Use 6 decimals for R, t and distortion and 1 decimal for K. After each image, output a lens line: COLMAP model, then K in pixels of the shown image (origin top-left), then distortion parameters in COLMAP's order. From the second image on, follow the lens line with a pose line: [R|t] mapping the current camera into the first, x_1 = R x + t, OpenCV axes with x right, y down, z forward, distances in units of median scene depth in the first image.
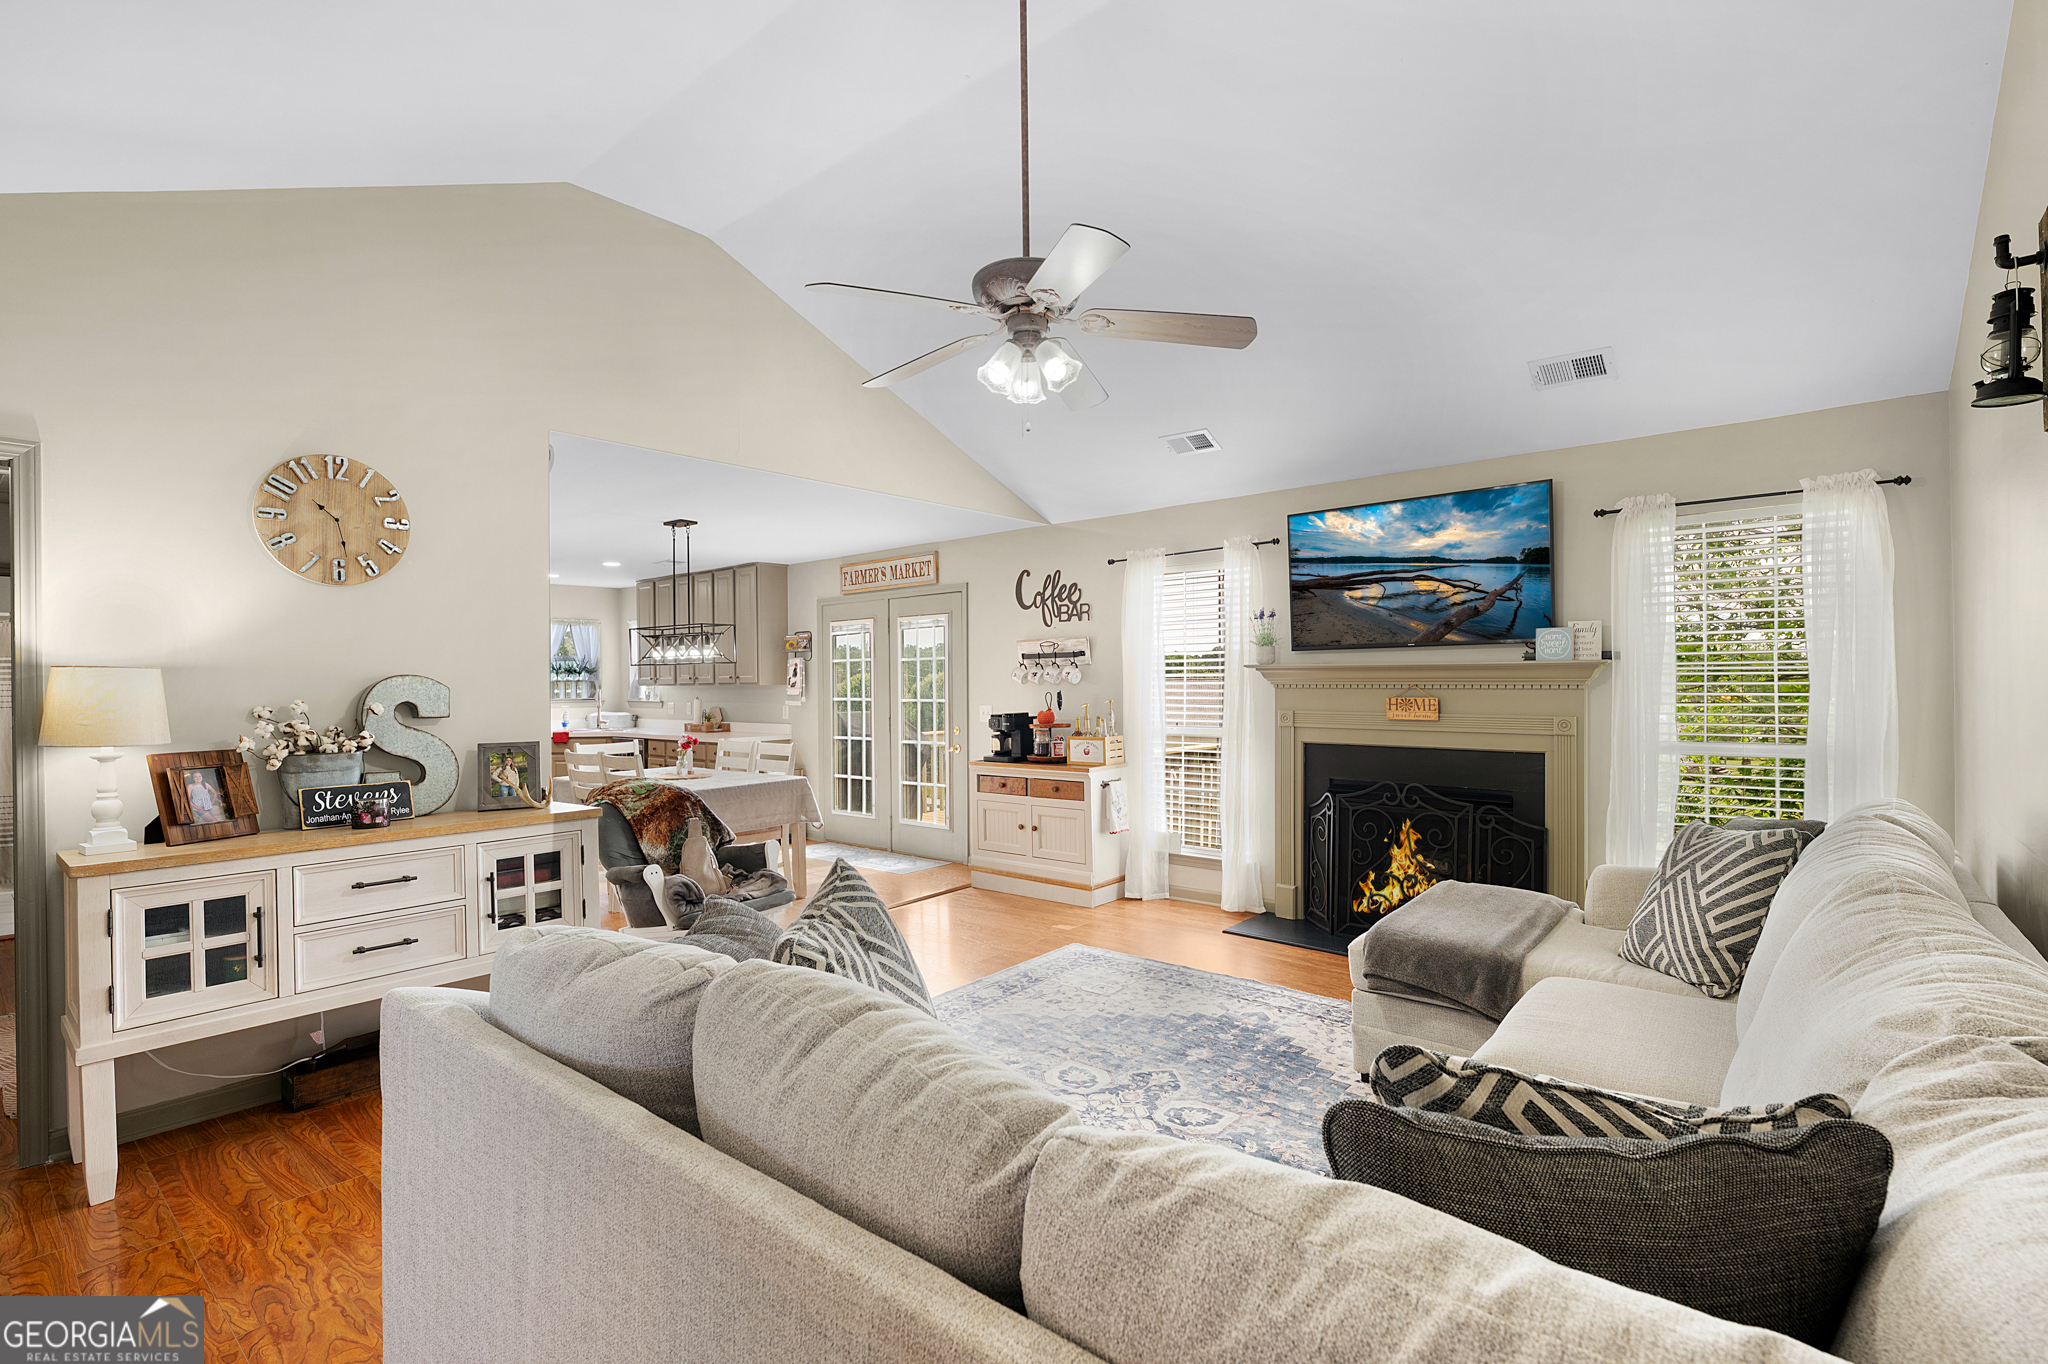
lens RADIAL K [[932.8, 0, 1020.0], [0, 932.8, 684.2], [0, 0, 1]] dist [-0.001873, 0.000718]
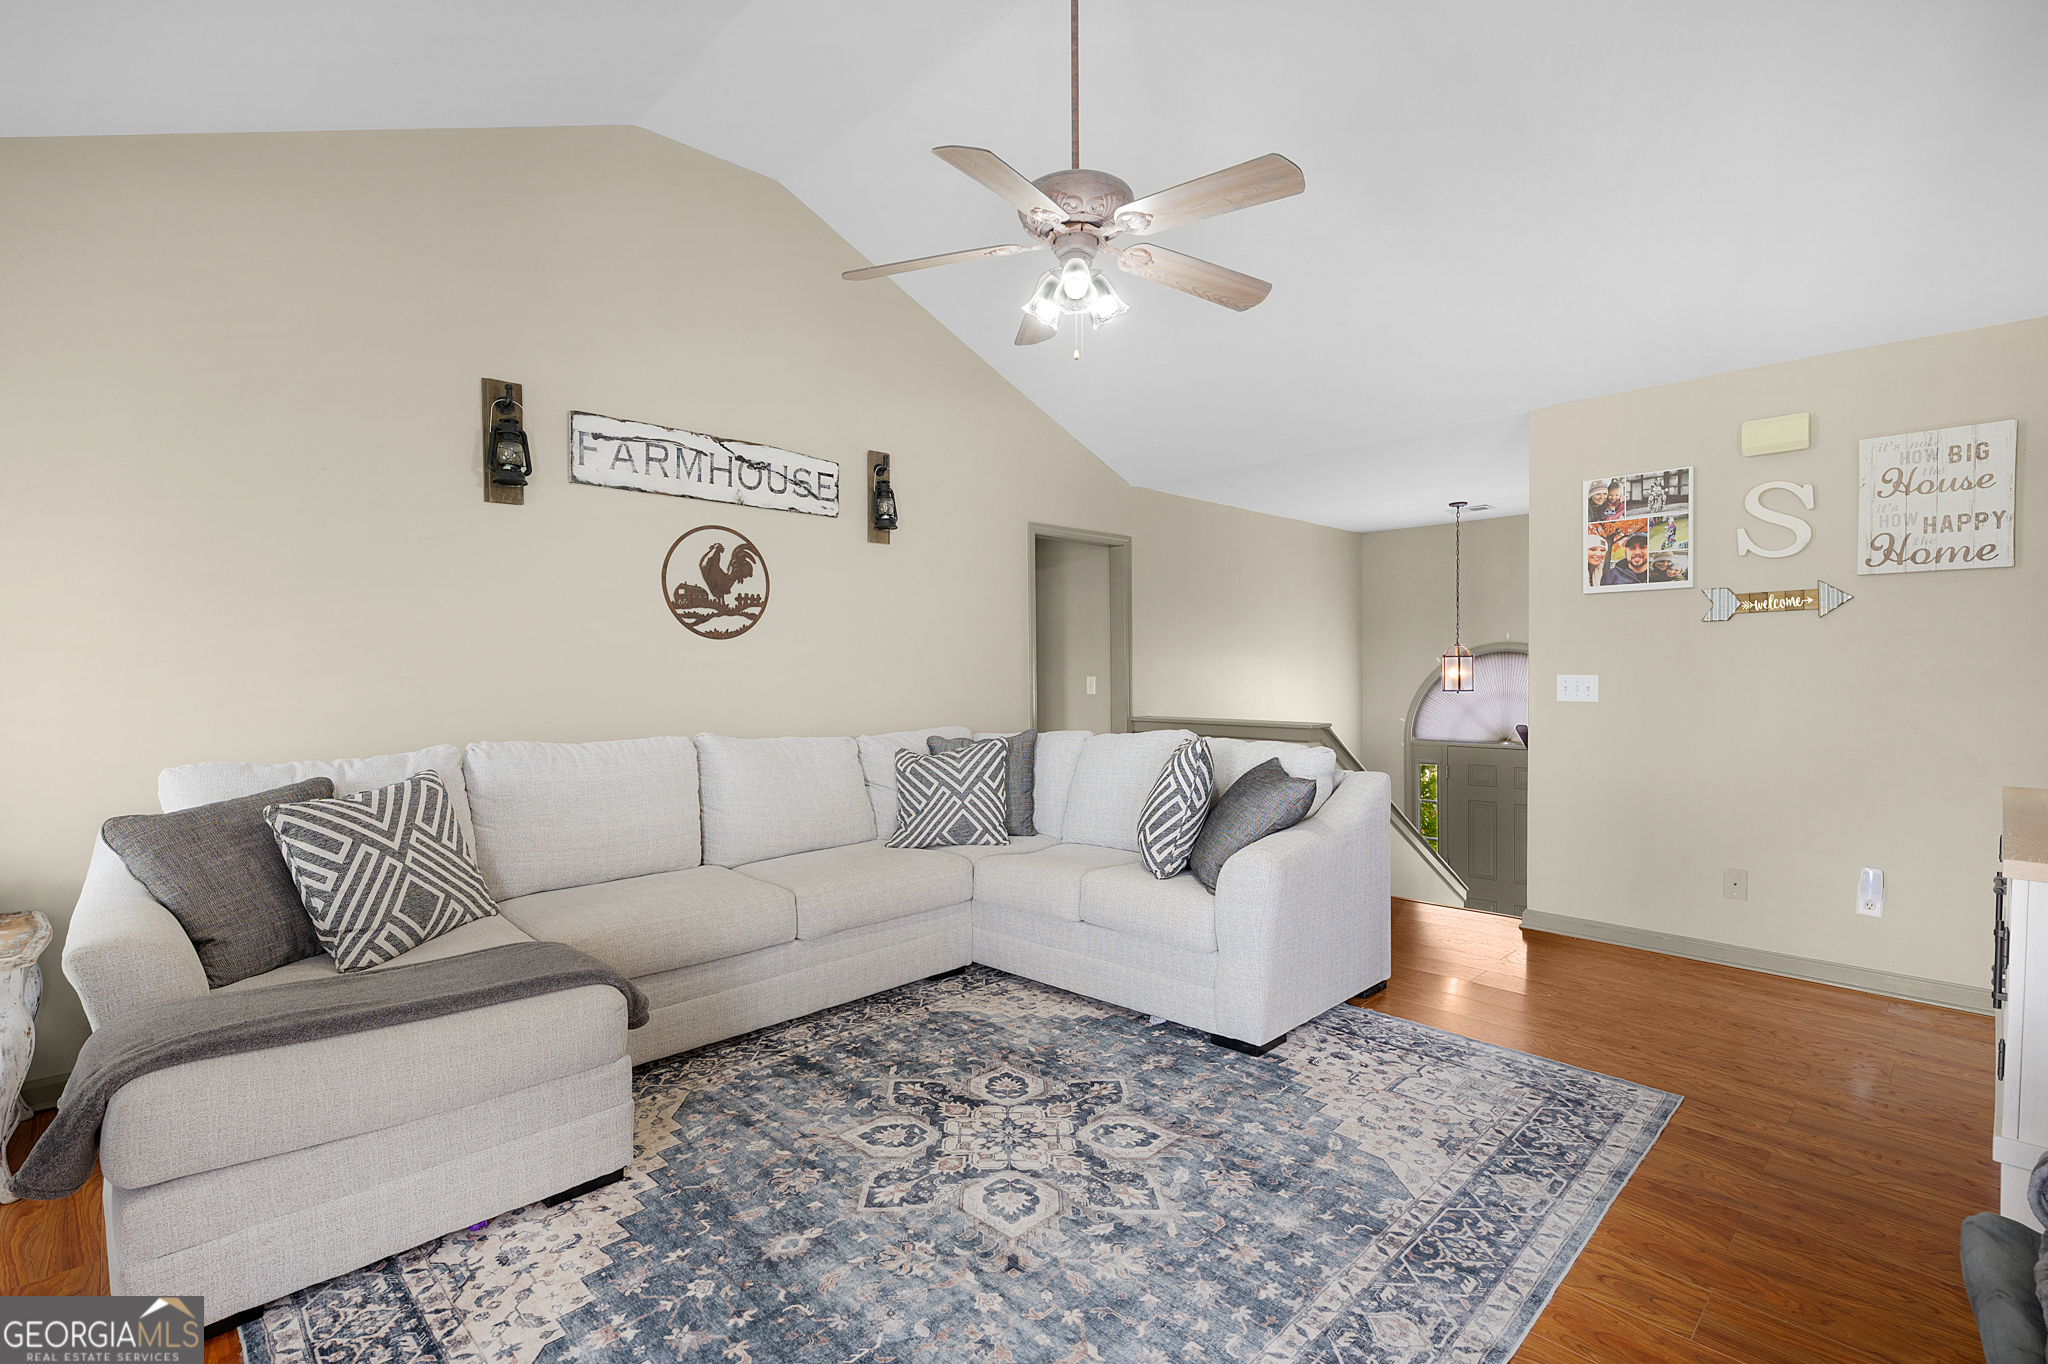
lens RADIAL K [[932.8, 0, 1022.4], [0, 932.8, 683.2], [0, 0, 1]] dist [-0.001873, 0.000718]
pose [[-0.995351, 0.015654, 0.095029, -0.014637], [0.017006, 0.999765, 0.013440, 0.029532], [-0.094796, 0.014994, -0.995384, 1.388702]]
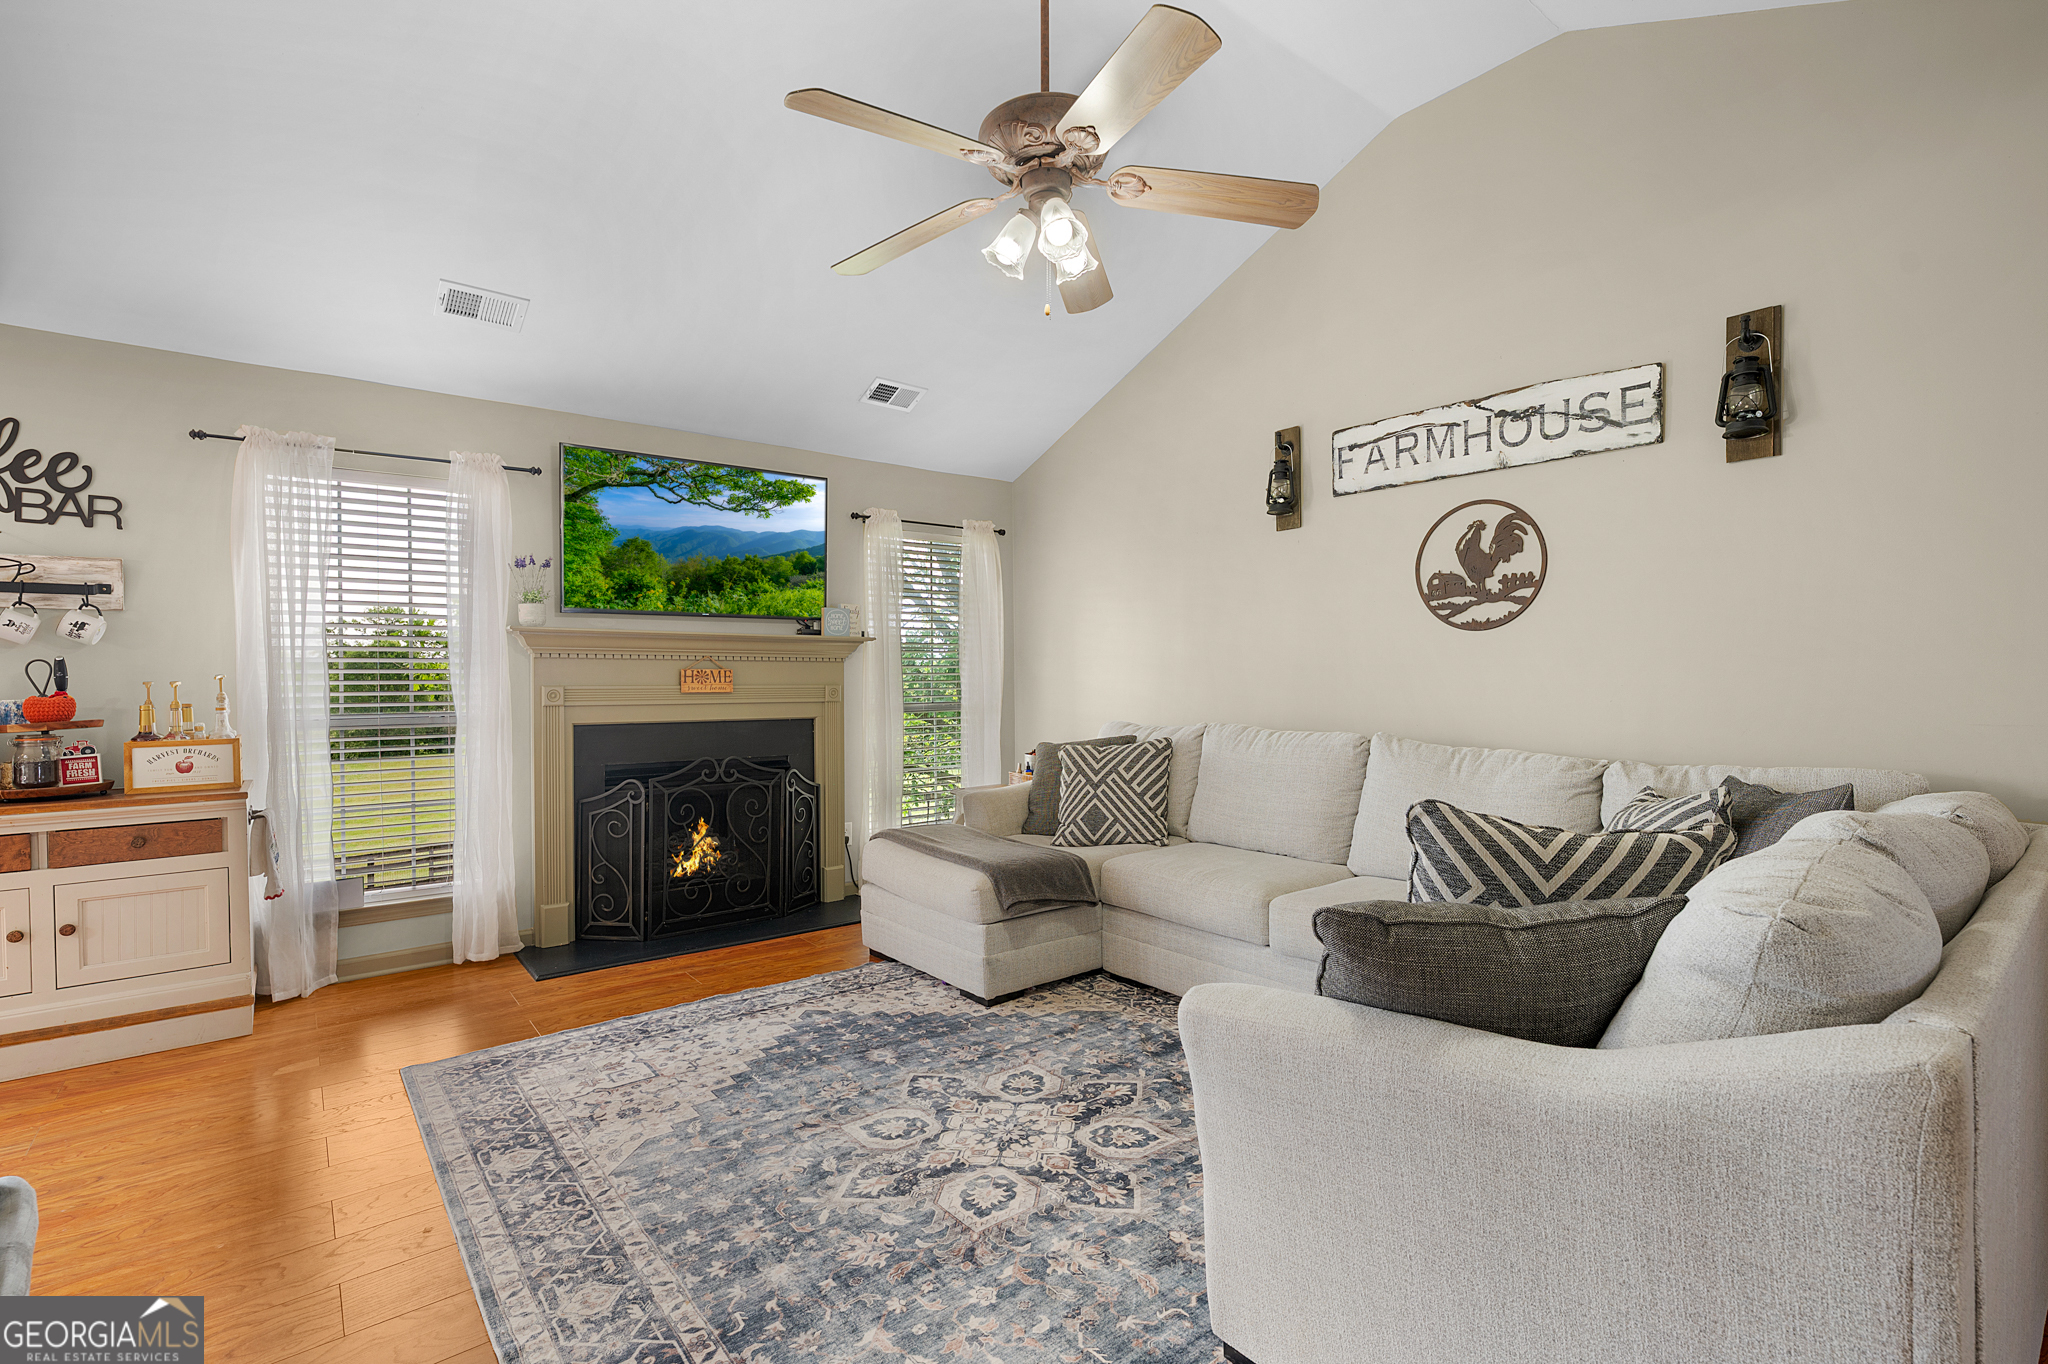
lens RADIAL K [[932.8, 0, 1025.4], [0, 932.8, 681.3], [0, 0, 1]] dist [-0.001873, 0.000718]
pose [[0.193843, 0.002243, 0.981030, -0.574134], [0.004803, 0.999983, -0.003236, 0.039258], [-0.981021, 0.005339, 0.193829, 0.612506]]
